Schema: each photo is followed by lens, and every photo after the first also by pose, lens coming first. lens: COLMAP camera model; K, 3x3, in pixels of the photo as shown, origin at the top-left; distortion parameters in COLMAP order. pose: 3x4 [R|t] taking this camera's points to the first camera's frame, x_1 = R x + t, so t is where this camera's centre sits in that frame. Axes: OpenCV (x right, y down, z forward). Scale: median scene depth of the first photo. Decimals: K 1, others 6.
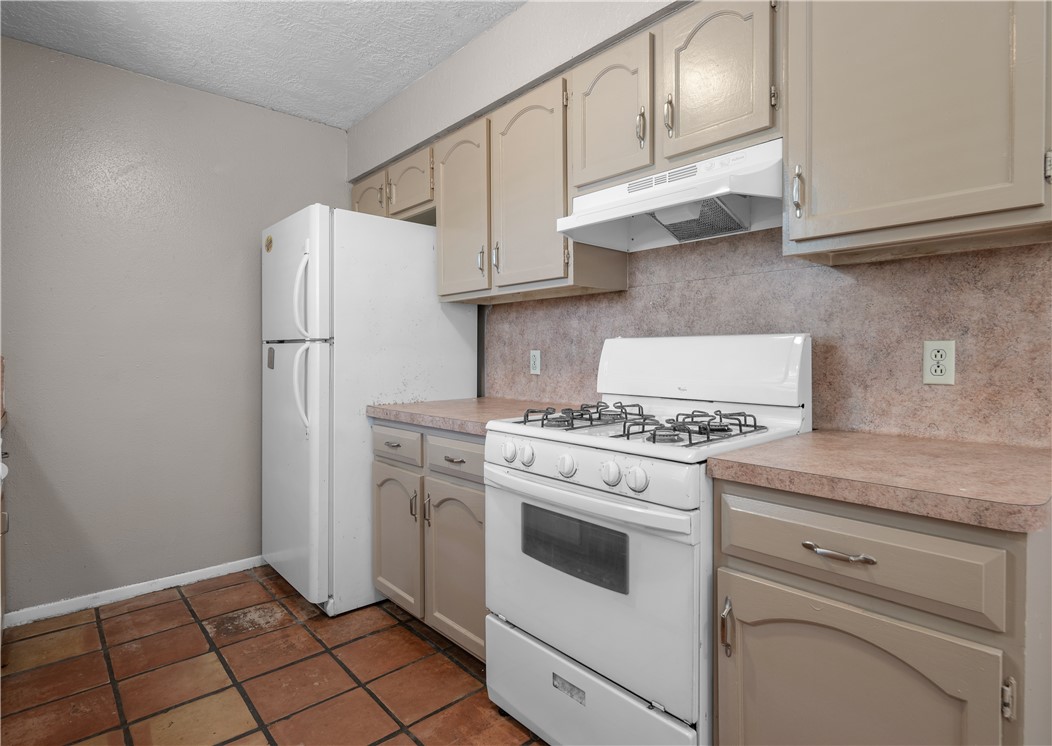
lens RADIAL K [[553.0, 0, 536.9], [0, 553.0, 364.3], [0, 0, 1]] dist [0.000431, -0.001540]
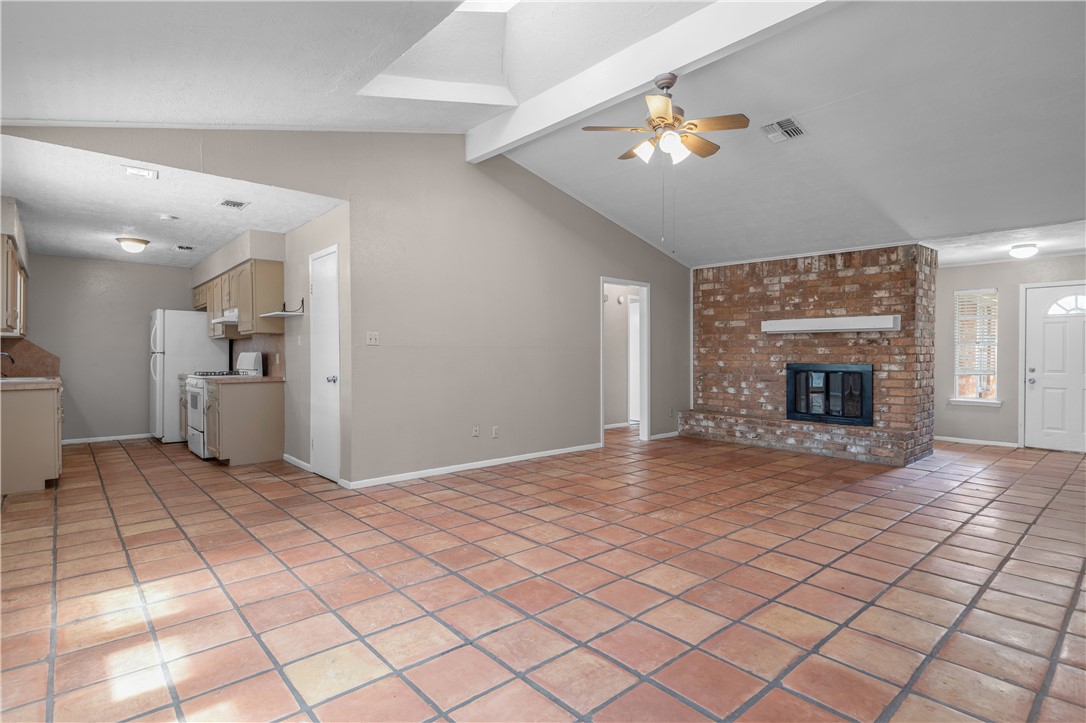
lens RADIAL K [[539.6, 0, 552.0], [0, 539.6, 366.2], [0, 0, 1]] dist [0.003723, -0.003475]
pose [[0.999428, -0.000824, -0.033801, 2.191029], [0.000874, 0.999999, 0.001480, 0.033514], [0.033800, -0.001509, 0.999427, -2.234378]]
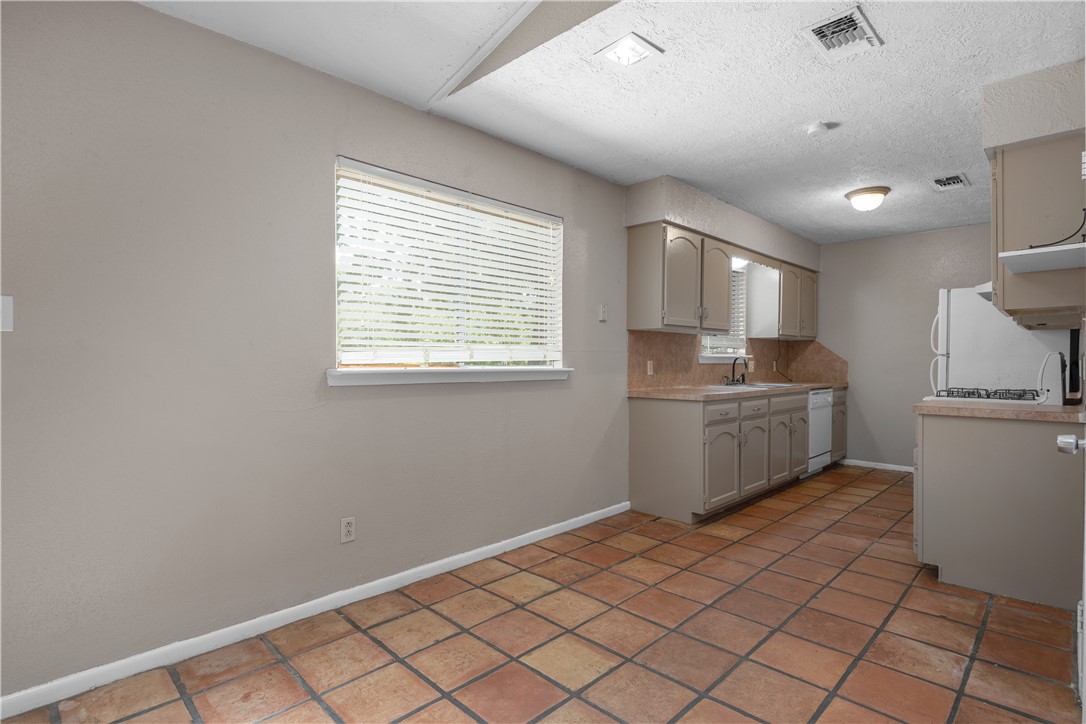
lens RADIAL K [[539.6, 0, 541.1], [0, 539.6, 359.3], [0, 0, 1]] dist [0.003723, -0.003475]
pose [[0.028442, 0.000723, -0.999595, 1.811598], [-0.022408, 0.999749, 0.000085, 0.005791], [0.999344, 0.022396, 0.028451, -0.629414]]
